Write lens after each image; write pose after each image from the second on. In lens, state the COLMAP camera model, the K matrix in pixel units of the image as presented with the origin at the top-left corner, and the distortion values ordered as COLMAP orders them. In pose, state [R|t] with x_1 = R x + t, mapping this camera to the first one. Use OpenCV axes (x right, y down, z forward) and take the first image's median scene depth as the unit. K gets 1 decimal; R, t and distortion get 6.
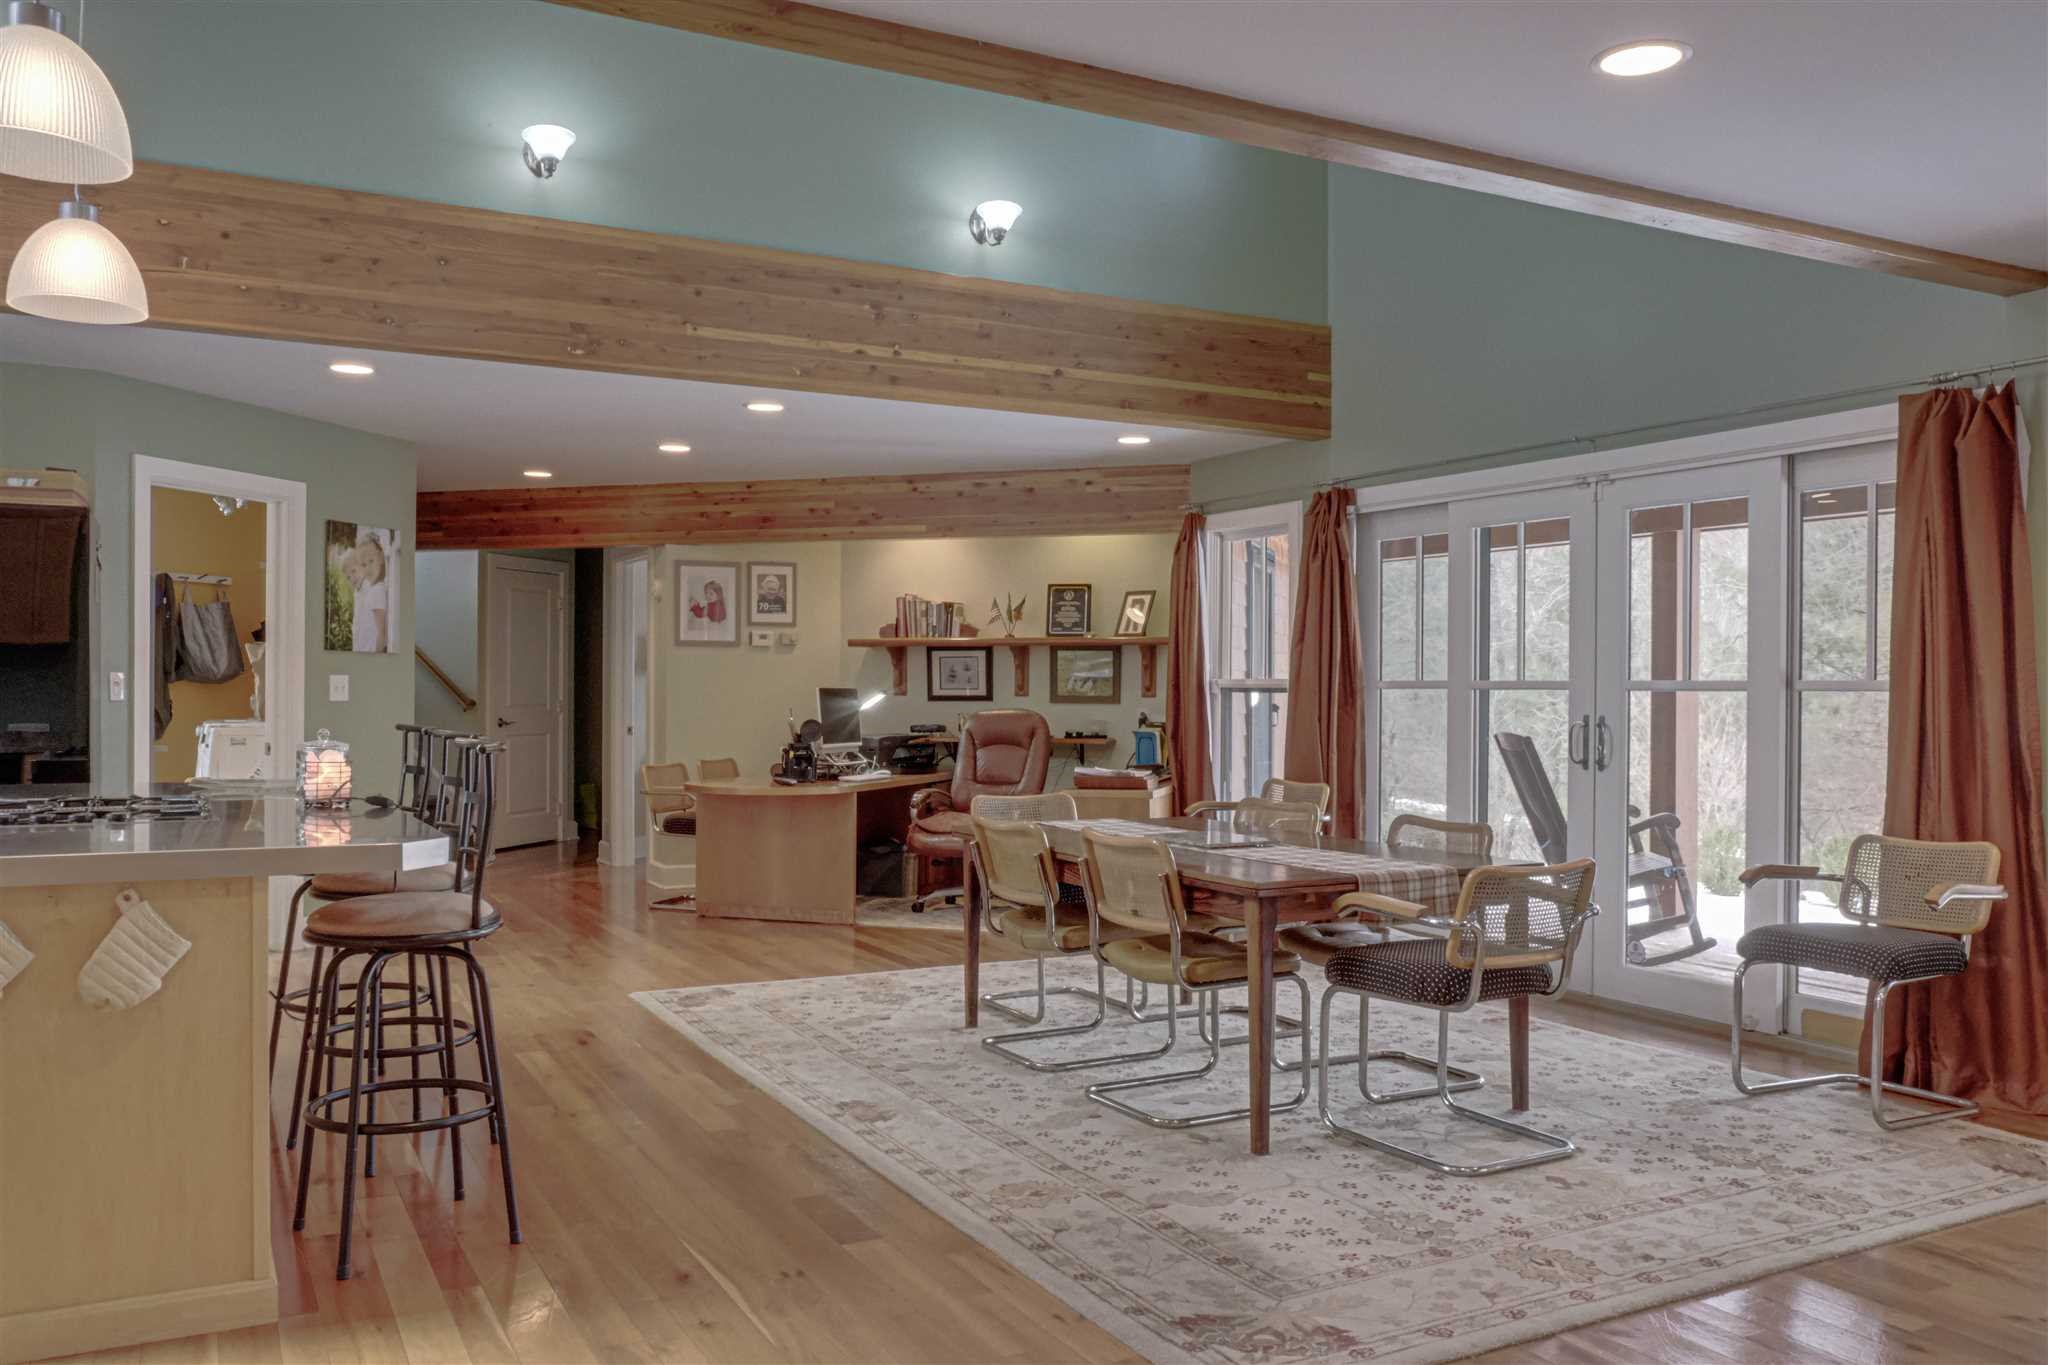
lens RADIAL K [[1599.8, 0, 1022.7], [0, 1599.8, 677.5], [0, 0, 1]] dist [-0.035305, 0.035586]
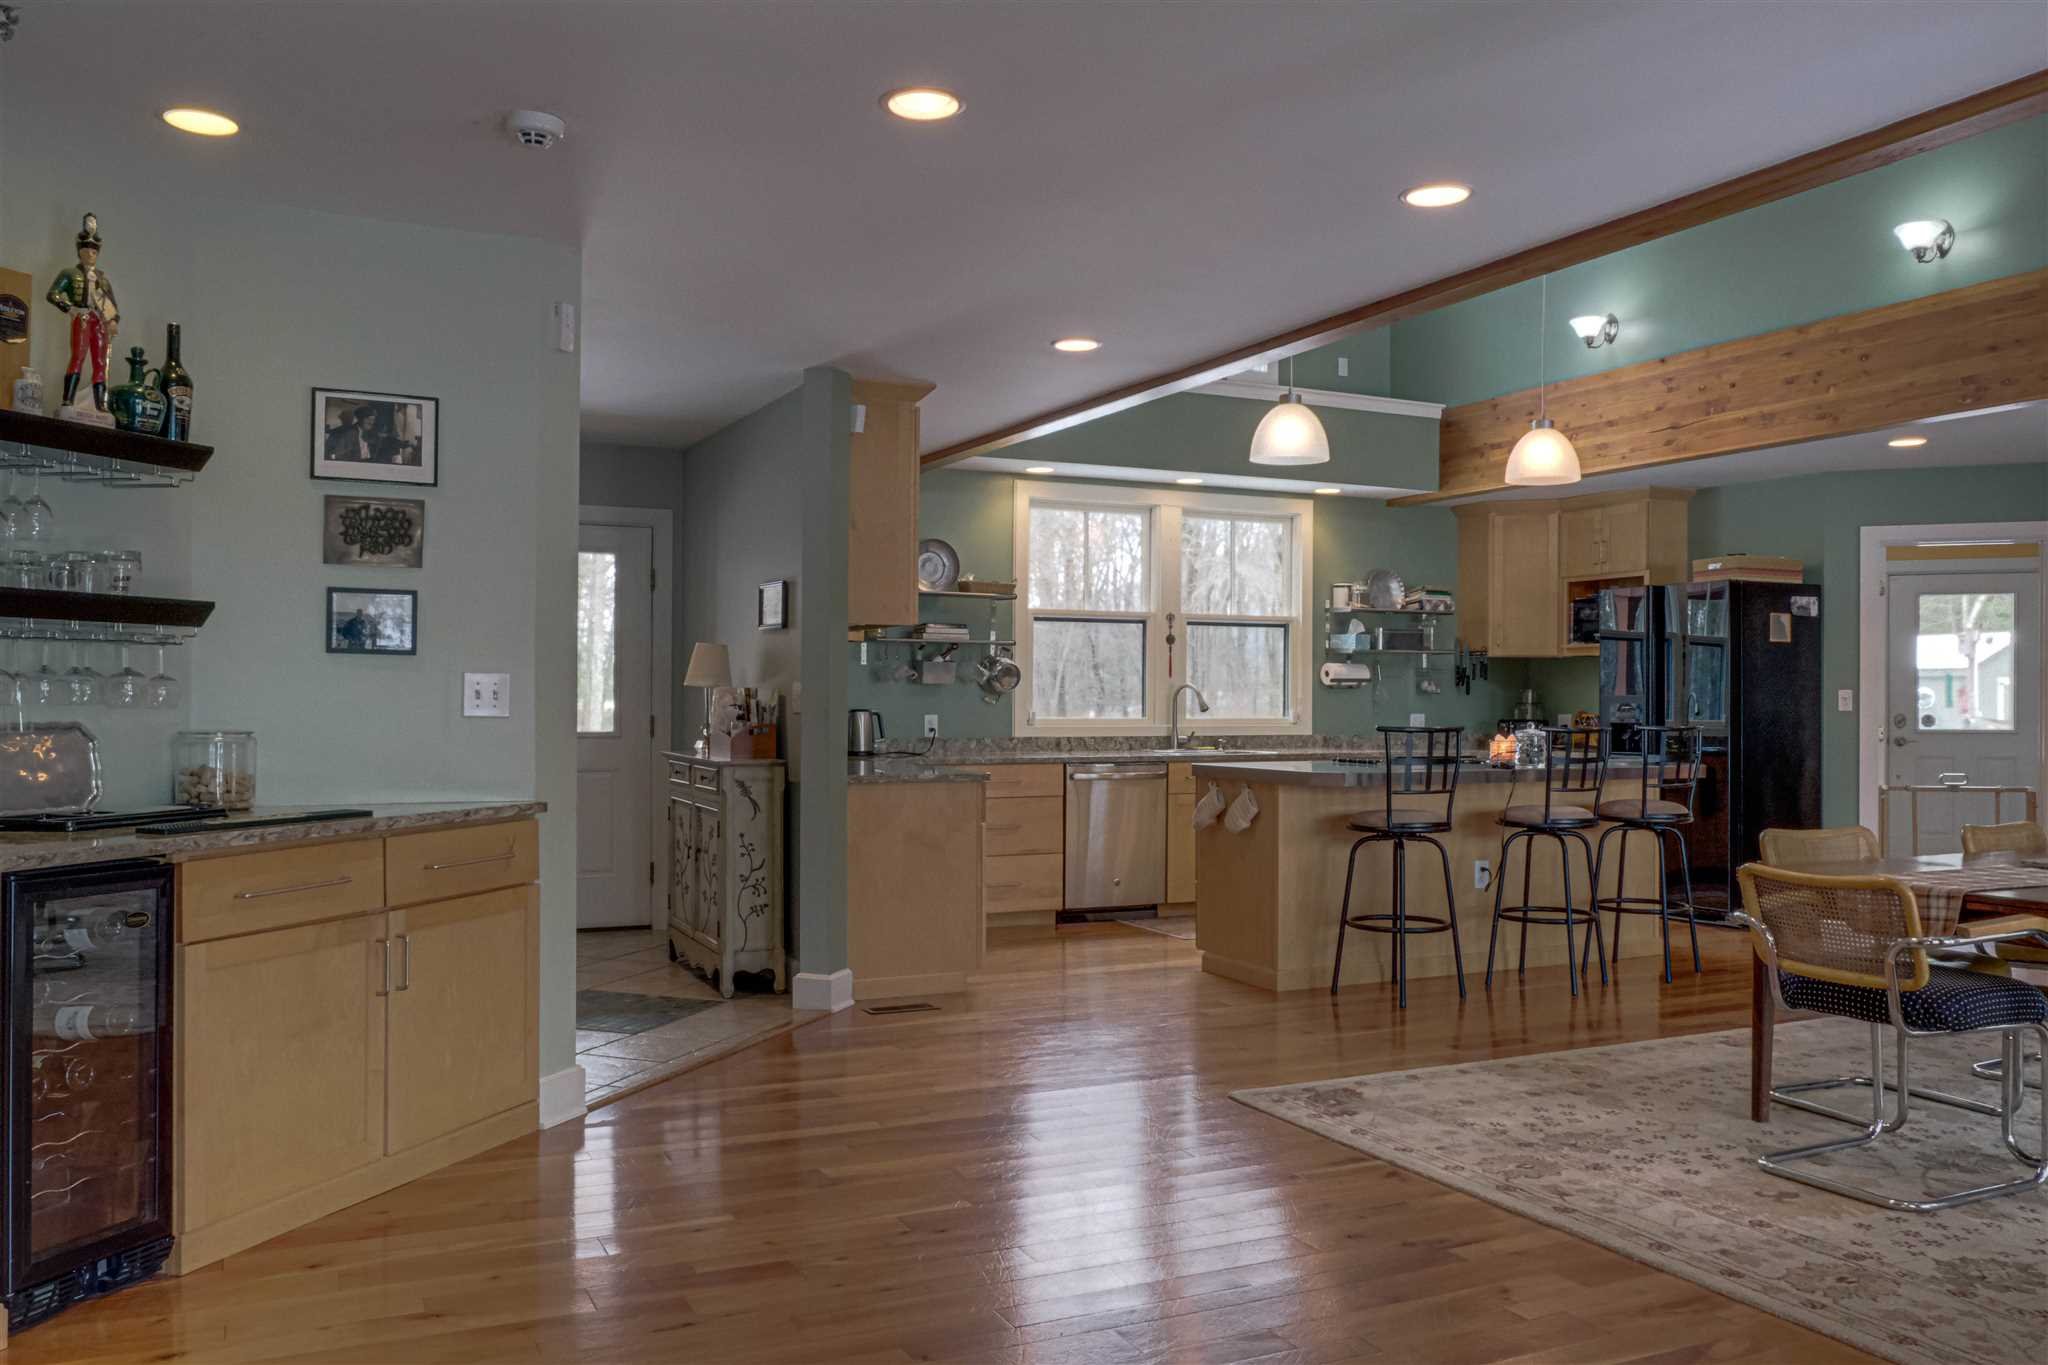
lens RADIAL K [[1599.8, 0, 1040.0], [0, 1599.8, 722.1], [0, 0, 1]] dist [-0.035305, 0.035586]
pose [[-0.027464, 0.007484, -0.999595, 0.856448], [0.001992, 0.999970, 0.007432, 0.012554], [0.999621, -0.001787, -0.027478, 0.371906]]
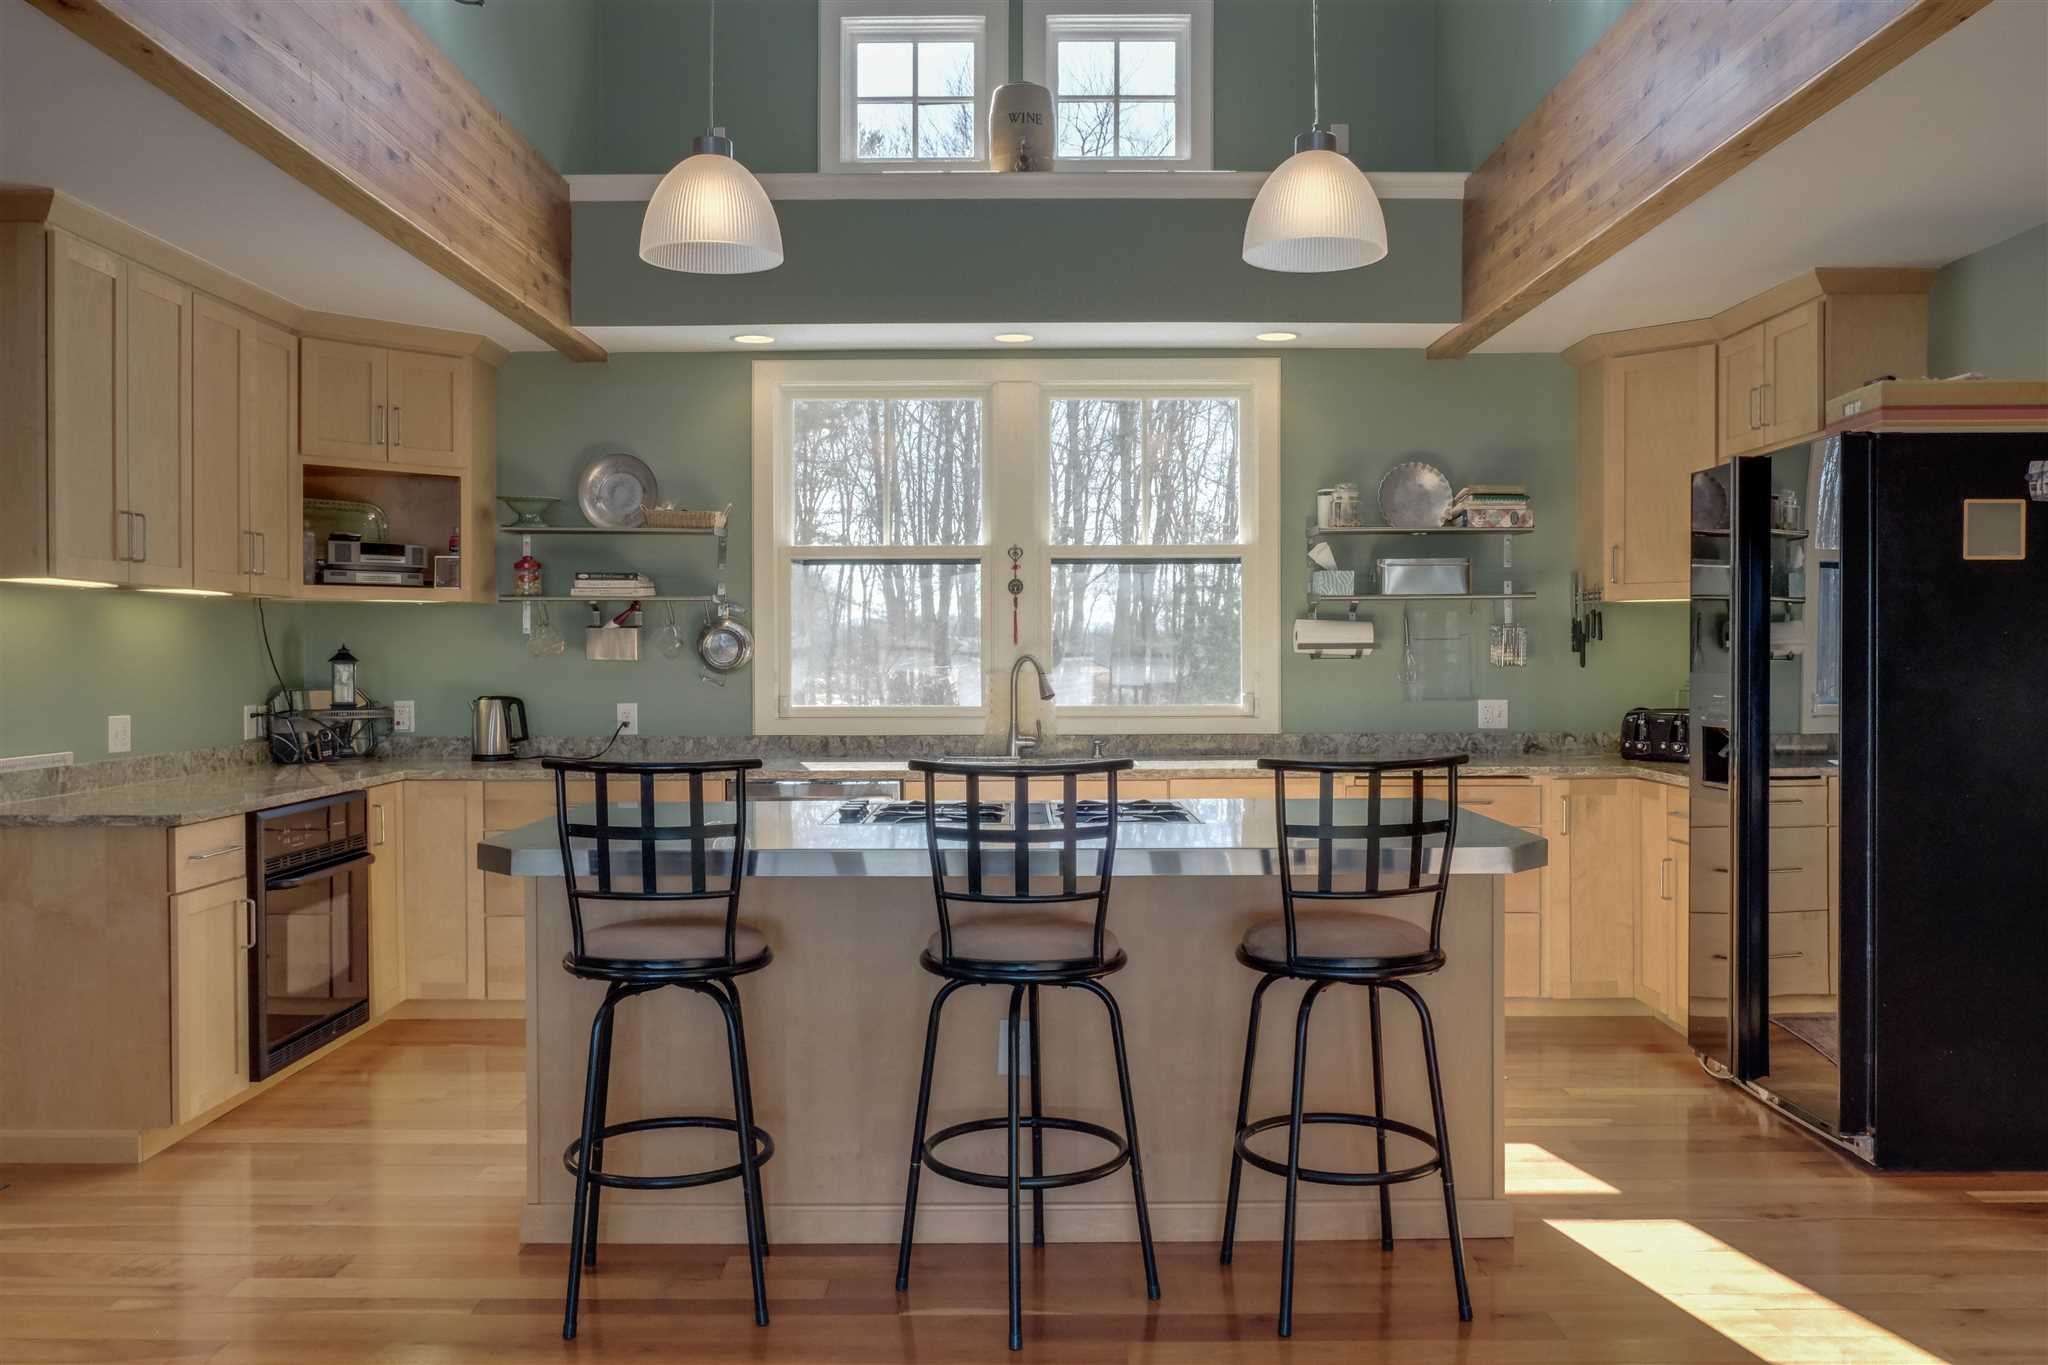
lens RADIAL K [[1599.8, 0, 1035.9], [0, 1599.8, 688.6], [0, 0, 1]] dist [-0.035305, 0.035586]
pose [[-0.449709, 0.013013, -0.893080, 0.198046], [0.006443, 0.999915, 0.011325, -0.002984], [0.893152, -0.000661, -0.449755, 0.931336]]
